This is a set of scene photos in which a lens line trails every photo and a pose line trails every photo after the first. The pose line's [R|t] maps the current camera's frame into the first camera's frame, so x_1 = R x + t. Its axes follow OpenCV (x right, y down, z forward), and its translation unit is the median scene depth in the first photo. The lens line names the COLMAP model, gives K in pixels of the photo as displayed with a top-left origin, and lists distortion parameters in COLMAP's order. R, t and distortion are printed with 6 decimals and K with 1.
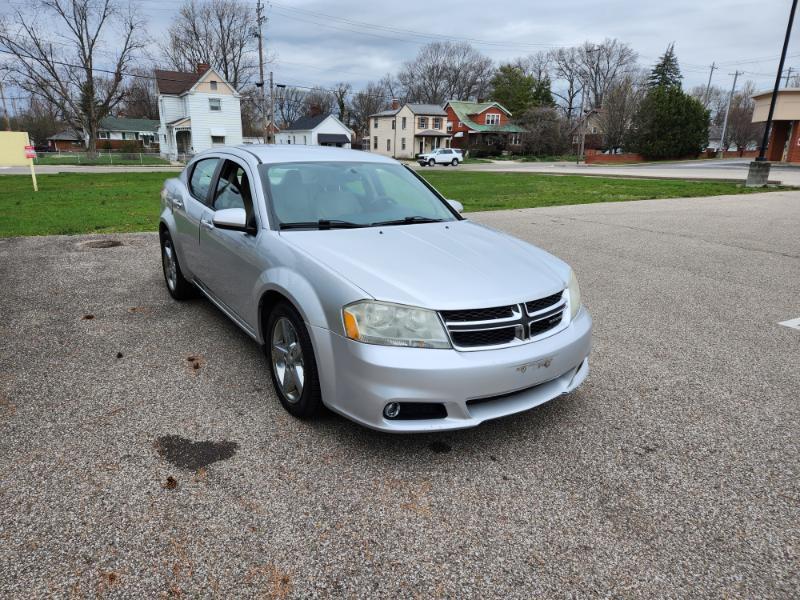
lens RADIAL K [[528.8, 0, 389.7], [0, 528.8, 303.1], [0, 0, 1]] dist [0.073474, -0.058916]
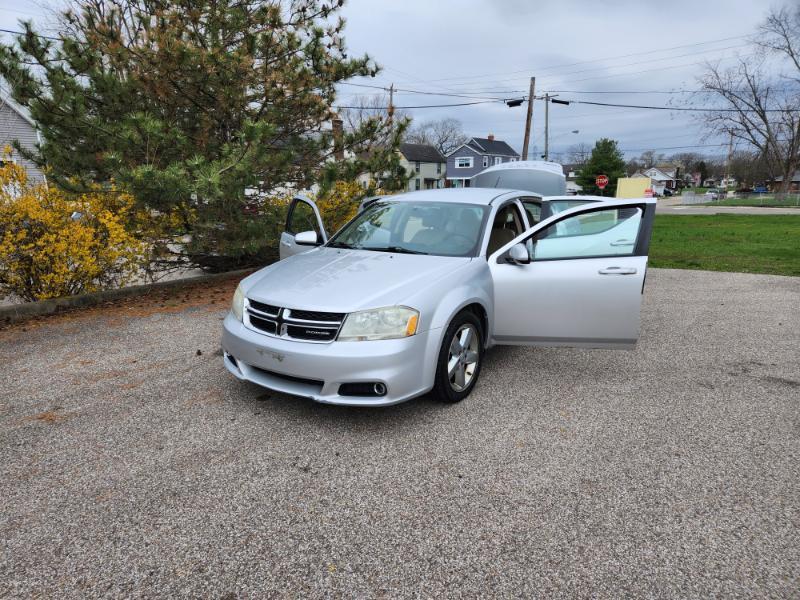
lens RADIAL K [[527.7, 0, 392.8], [0, 527.7, 303.0], [0, 0, 1]] dist [0.074679, -0.059130]
pose [[0.387132, 0.178385, -0.904603, 0.659615], [-0.244080, 0.965932, 0.086023, -0.081046], [0.889131, 0.187493, 0.417484, 0.298873]]
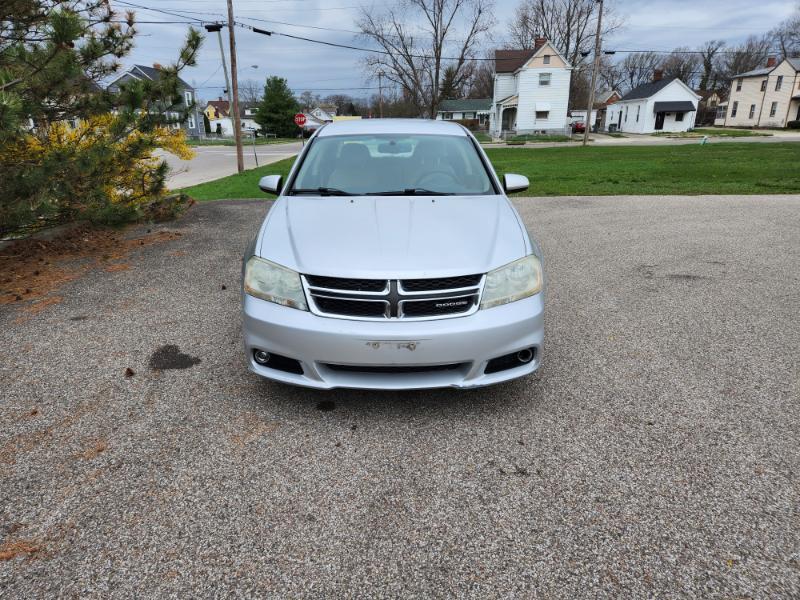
lens RADIAL K [[527.7, 0, 392.8], [0, 527.7, 303.0], [0, 0, 1]] dist [0.074679, -0.059130]
pose [[0.832249, 0.153972, -0.532593, 0.329693], [-0.131300, 0.988071, 0.080476, -0.014863], [0.538630, 0.002954, 0.842537, 0.082009]]
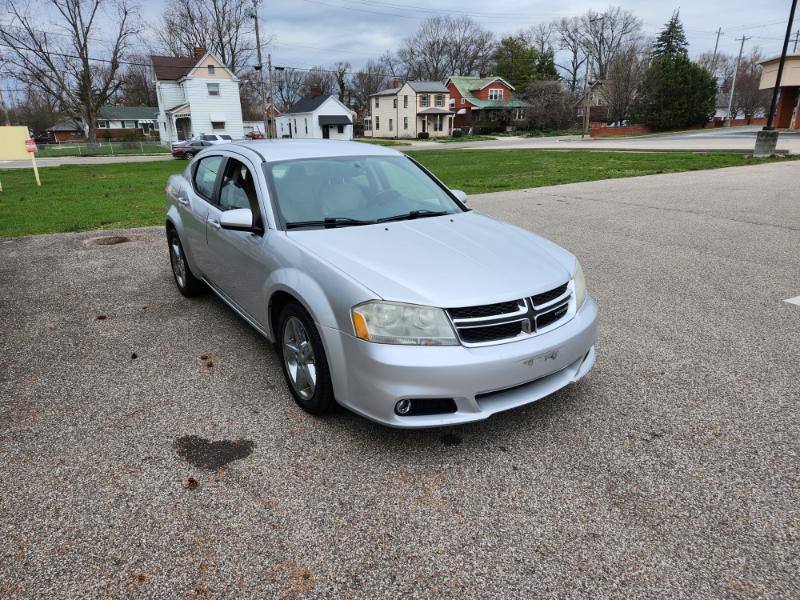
lens RADIAL K [[528.8, 0, 394.2], [0, 528.8, 305.0], [0, 0, 1]] dist [0.074560, -0.060127]
pose [[0.999465, -0.032115, -0.006262, -0.000040], [0.032332, 0.998739, 0.038406, -0.013961], [0.005020, -0.038588, 0.999243, -0.007166]]
